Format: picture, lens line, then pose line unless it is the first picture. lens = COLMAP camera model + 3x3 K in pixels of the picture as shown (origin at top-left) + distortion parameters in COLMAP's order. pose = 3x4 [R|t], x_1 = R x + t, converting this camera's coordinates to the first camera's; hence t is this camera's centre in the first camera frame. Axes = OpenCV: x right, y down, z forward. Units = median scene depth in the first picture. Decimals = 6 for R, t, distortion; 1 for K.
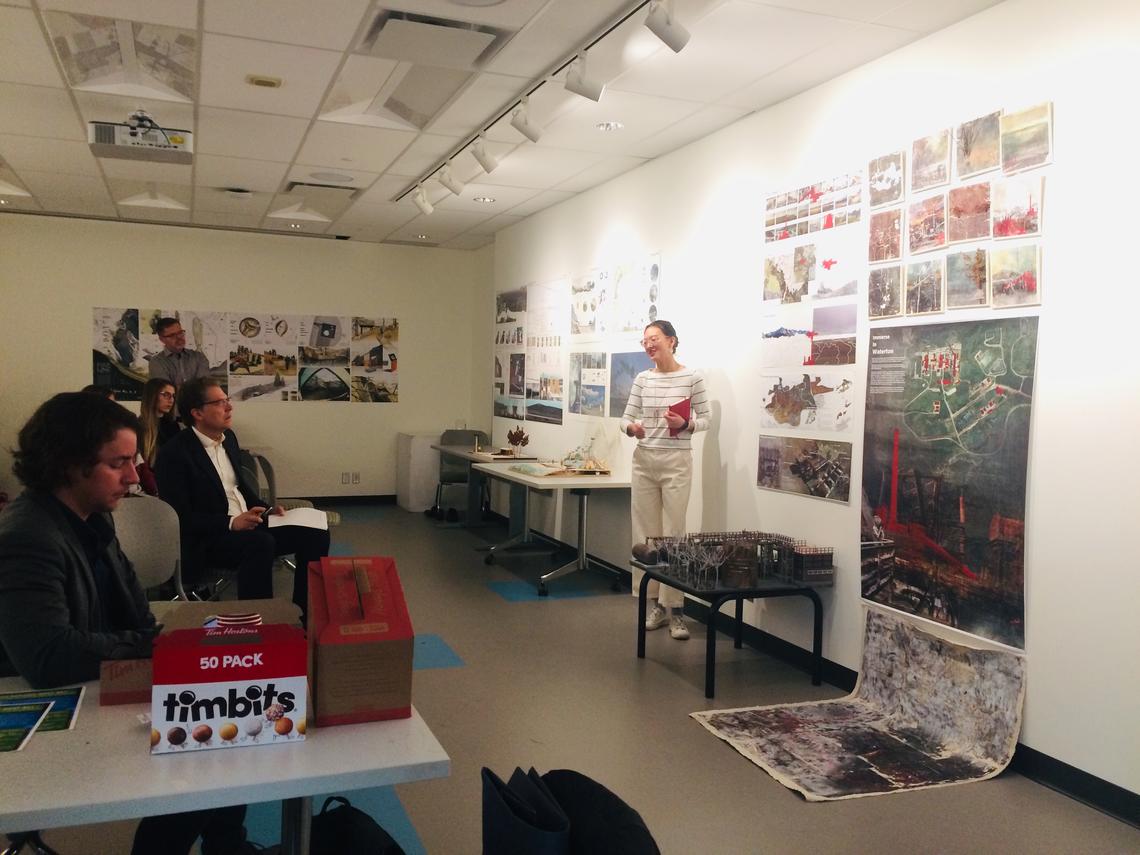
lens RADIAL K [[966.8, 0, 570.0], [0, 966.8, 427.5], [0, 0, 1]] dist [0.045827, -0.013147]
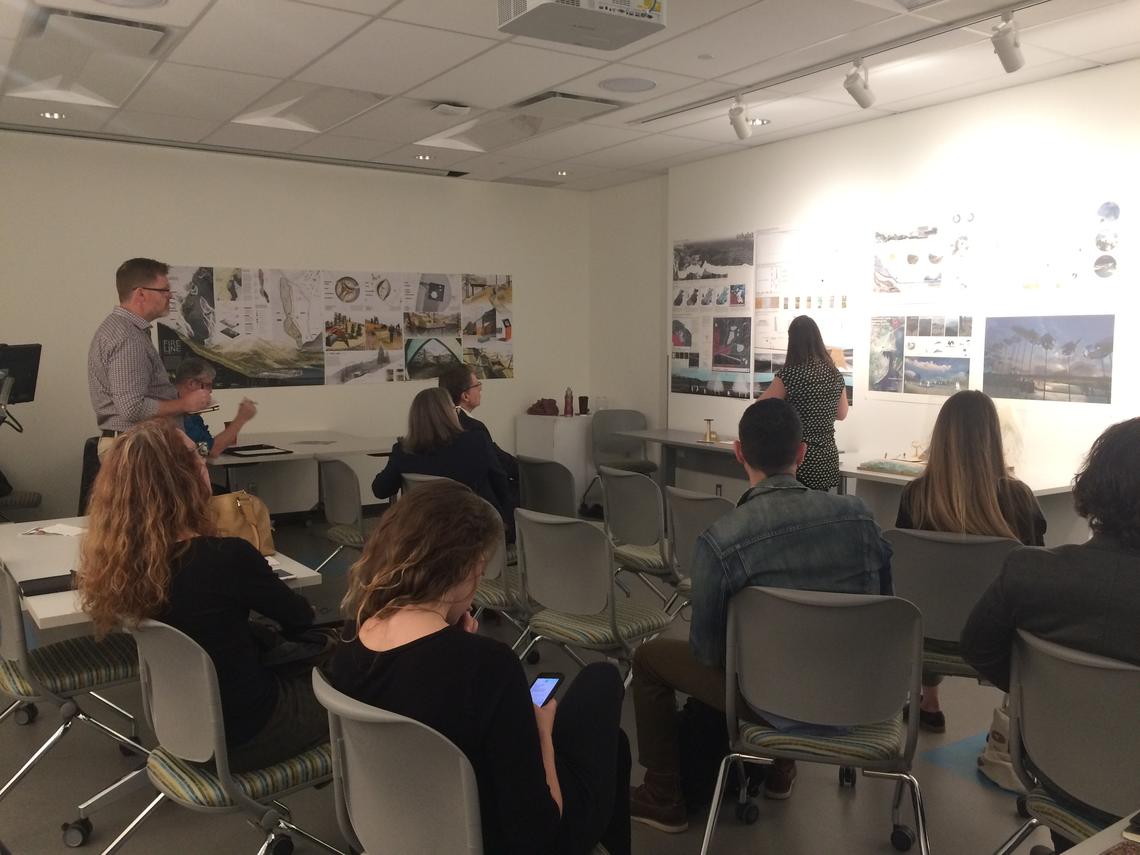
lens RADIAL K [[966.8, 0, 570.0], [0, 966.8, 427.5], [0, 0, 1]] dist [0.045827, -0.013147]
pose [[0.979111, -0.042947, 0.198738, -0.310769], [0.032922, 0.998026, 0.053474, -0.027593], [-0.200642, -0.045814, 0.978593, 0.192670]]
